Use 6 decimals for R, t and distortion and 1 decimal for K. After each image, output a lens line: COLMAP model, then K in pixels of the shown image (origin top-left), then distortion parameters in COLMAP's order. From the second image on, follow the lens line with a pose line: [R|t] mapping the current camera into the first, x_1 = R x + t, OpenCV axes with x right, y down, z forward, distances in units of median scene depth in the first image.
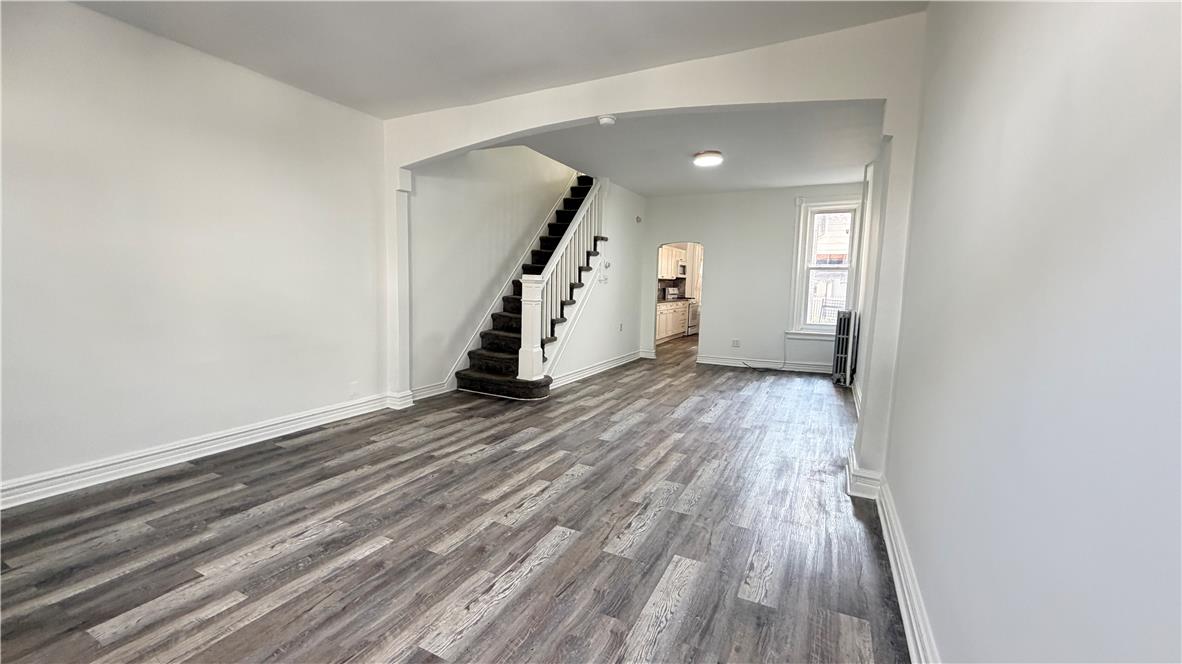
lens RADIAL K [[467.3, 0, 587.4], [0, 467.3, 330.9], [0, 0, 1]] dist [0.000725, 0.000095]
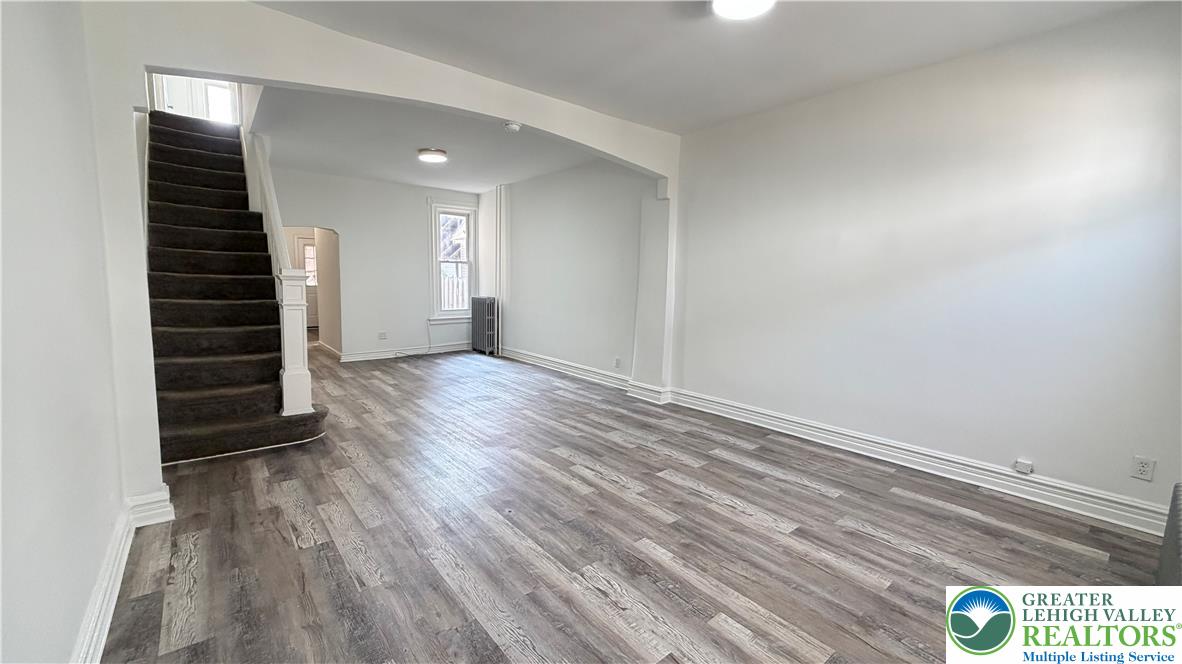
lens RADIAL K [[467.3, 0, 587.4], [0, 467.3, 330.9], [0, 0, 1]] dist [0.000725, 0.000095]
pose [[0.406780, -0.113682, 0.906425, -1.040118], [0.081961, 0.992767, 0.087729, -0.087305], [-0.909842, 0.038605, 0.413156, 0.509774]]
